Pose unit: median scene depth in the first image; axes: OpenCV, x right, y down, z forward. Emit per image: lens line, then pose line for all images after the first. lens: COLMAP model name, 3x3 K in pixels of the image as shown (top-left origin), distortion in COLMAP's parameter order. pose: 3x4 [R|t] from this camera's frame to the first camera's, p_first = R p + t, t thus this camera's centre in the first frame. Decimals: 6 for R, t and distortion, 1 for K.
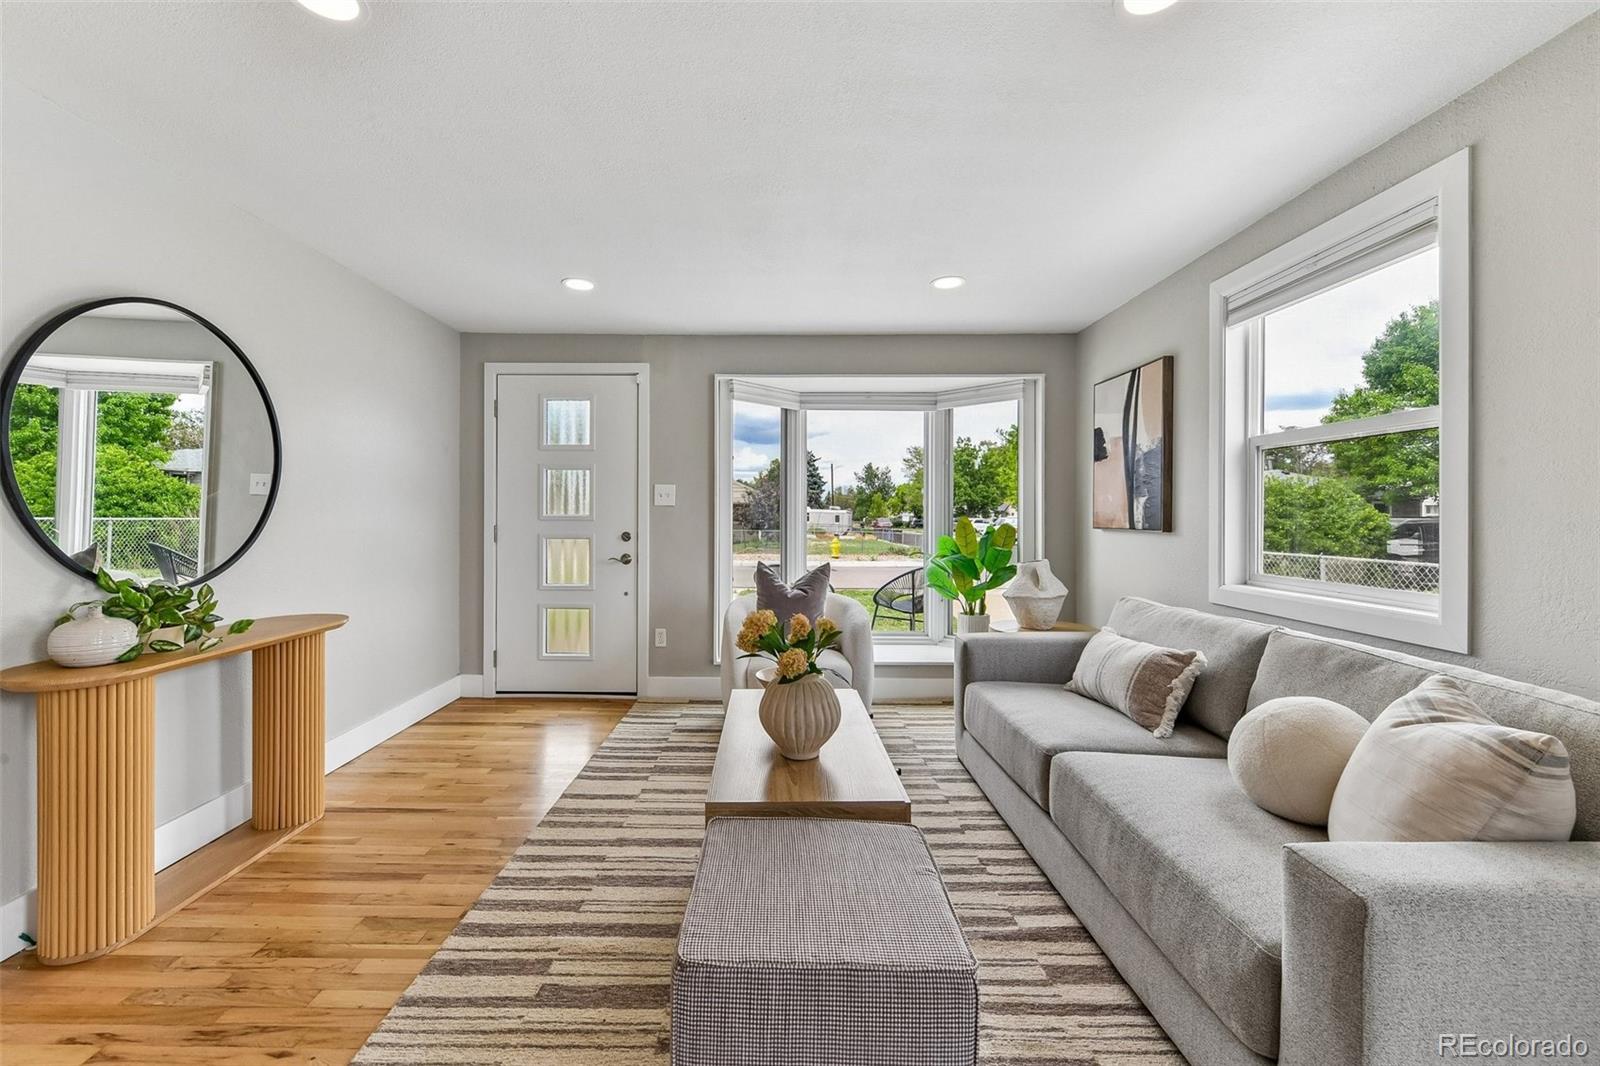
lens RADIAL K [[632.8, 0, 762.1], [0, 632.8, 537.5], [0, 0, 1]] dist [0.008383, -0.003838]
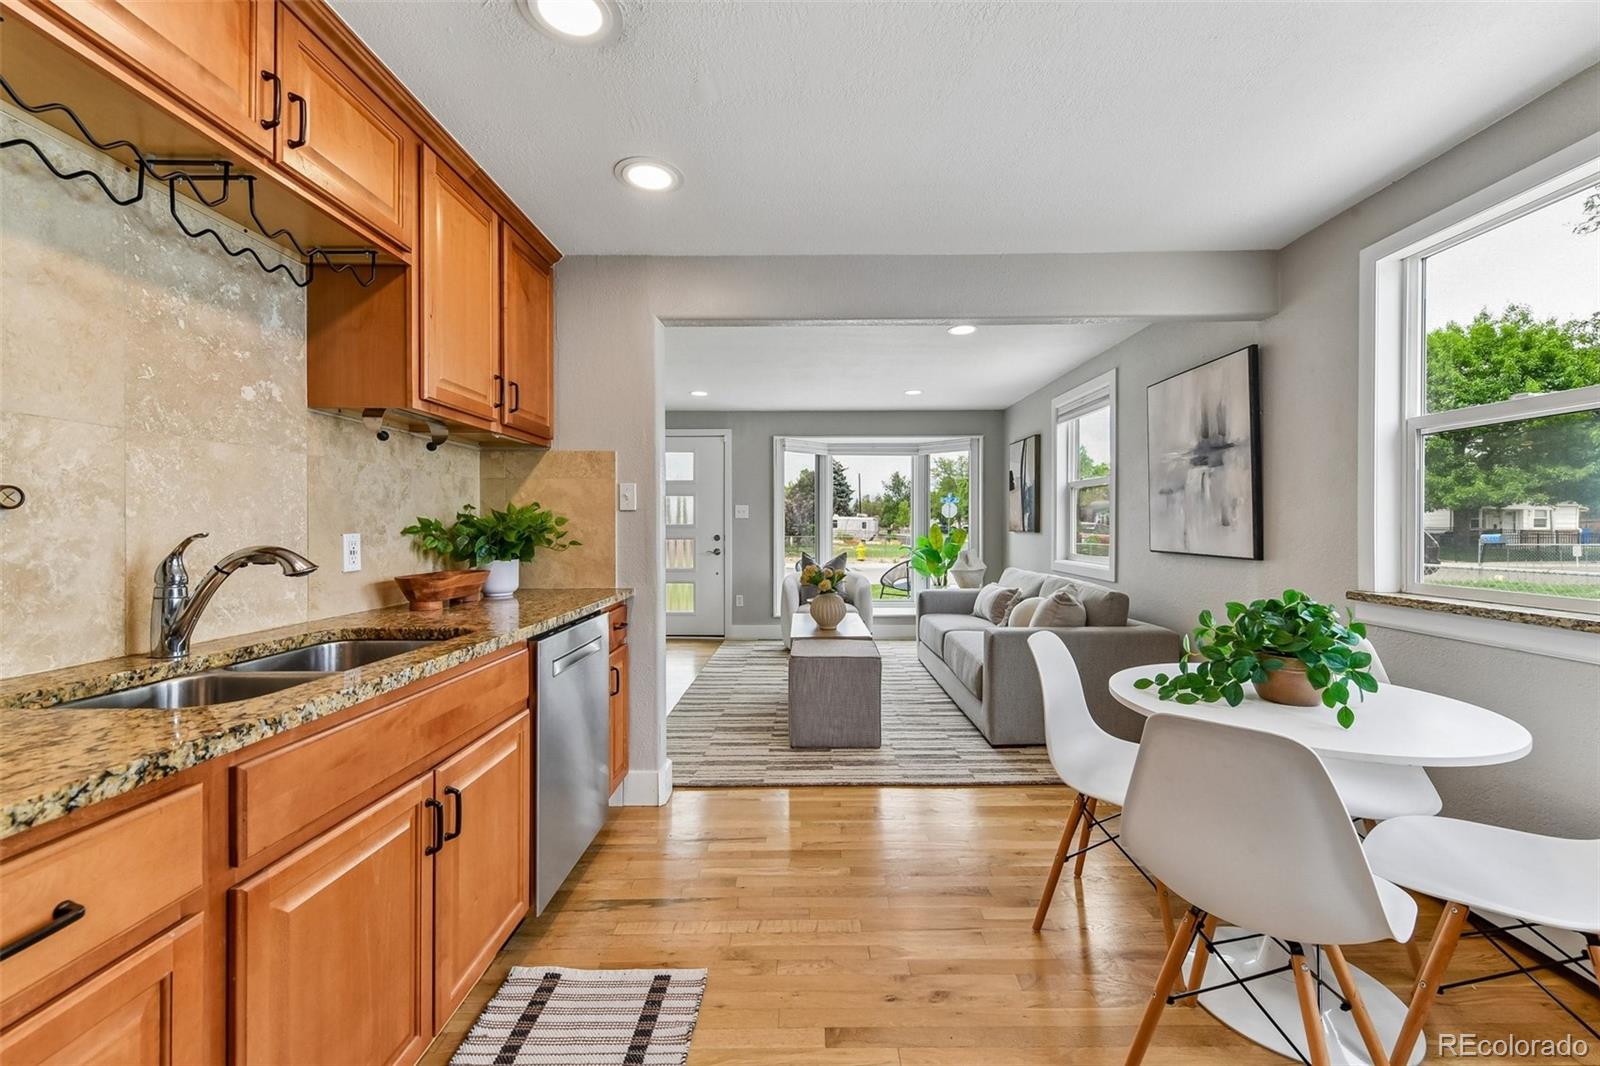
lens RADIAL K [[632.8, 0, 800.2], [0, 632.8, 530.6], [0, 0, 1]] dist [0.008383, -0.003838]
pose [[0.999873, -0.005492, 0.014958, -0.038692], [0.005834, 0.999720, -0.022917, 0.022543], [-0.014828, 0.023001, 0.999625, -0.703976]]
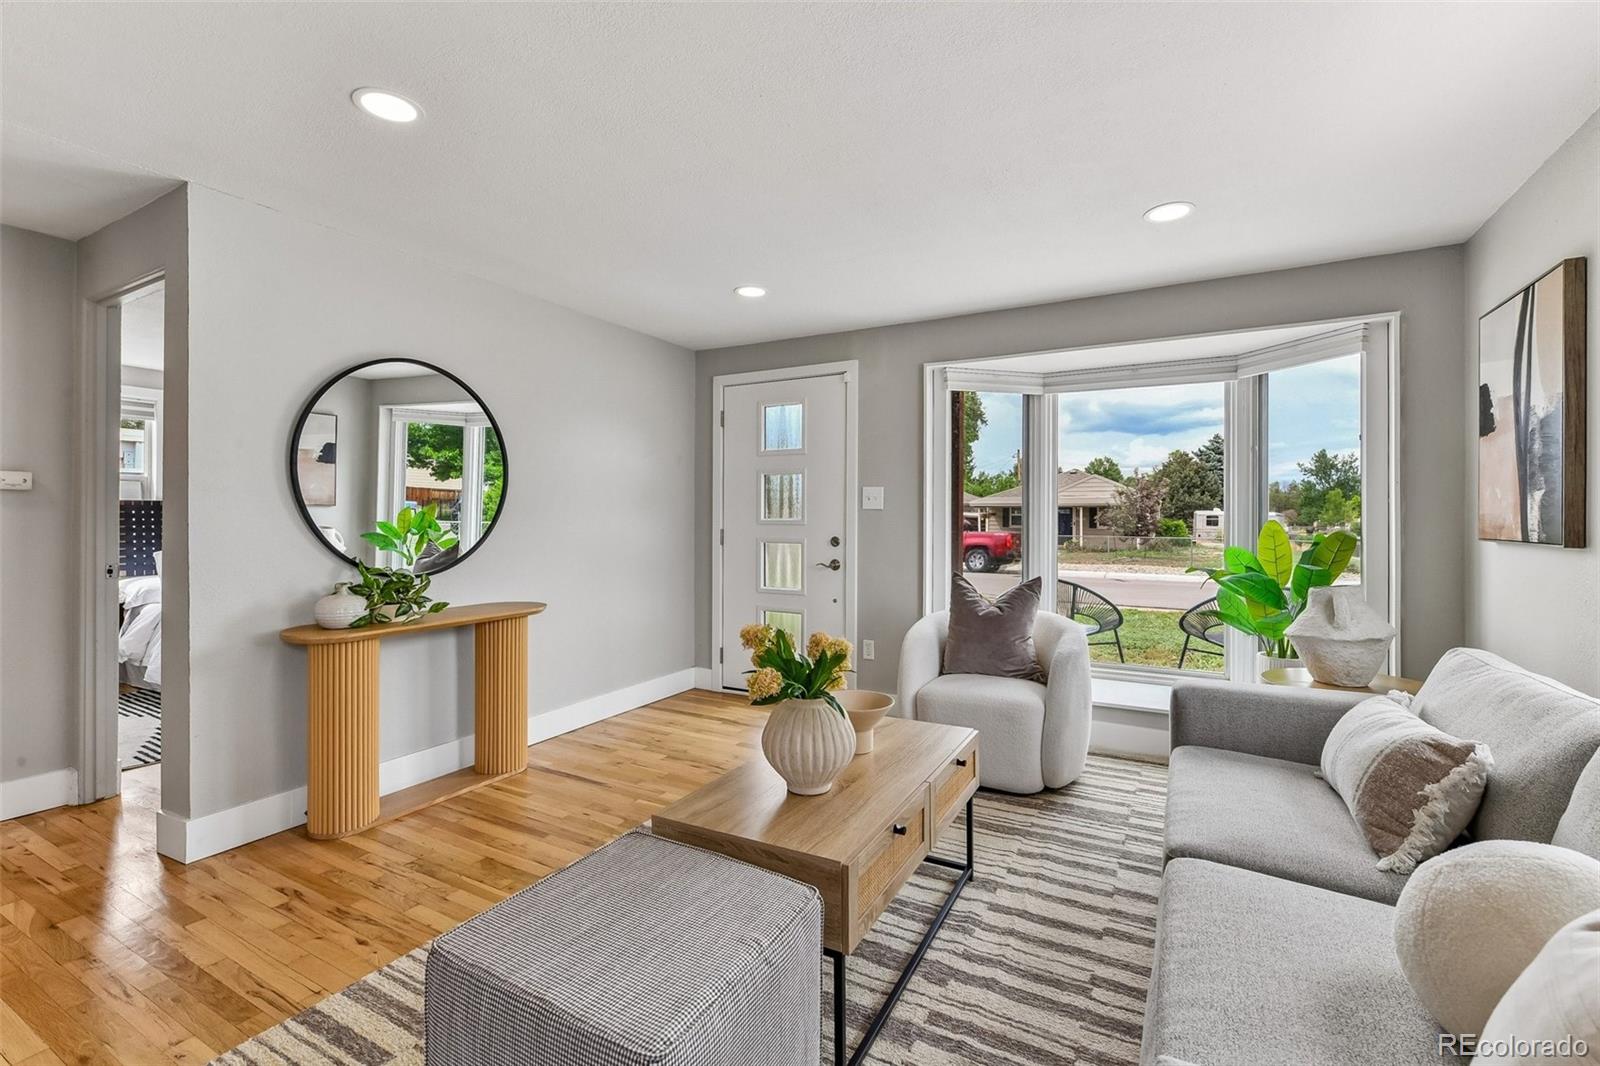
lens RADIAL K [[675.5, 0, 813.2], [0, 675.5, 536.5], [0, 0, 1]] dist [-0.000320, -0.003947]
pose [[0.885983, 0.011830, -0.463567, 0.278196], [-0.015779, 0.999865, -0.004640, -0.004516], [0.463450, 0.011425, 0.886050, 0.087374]]
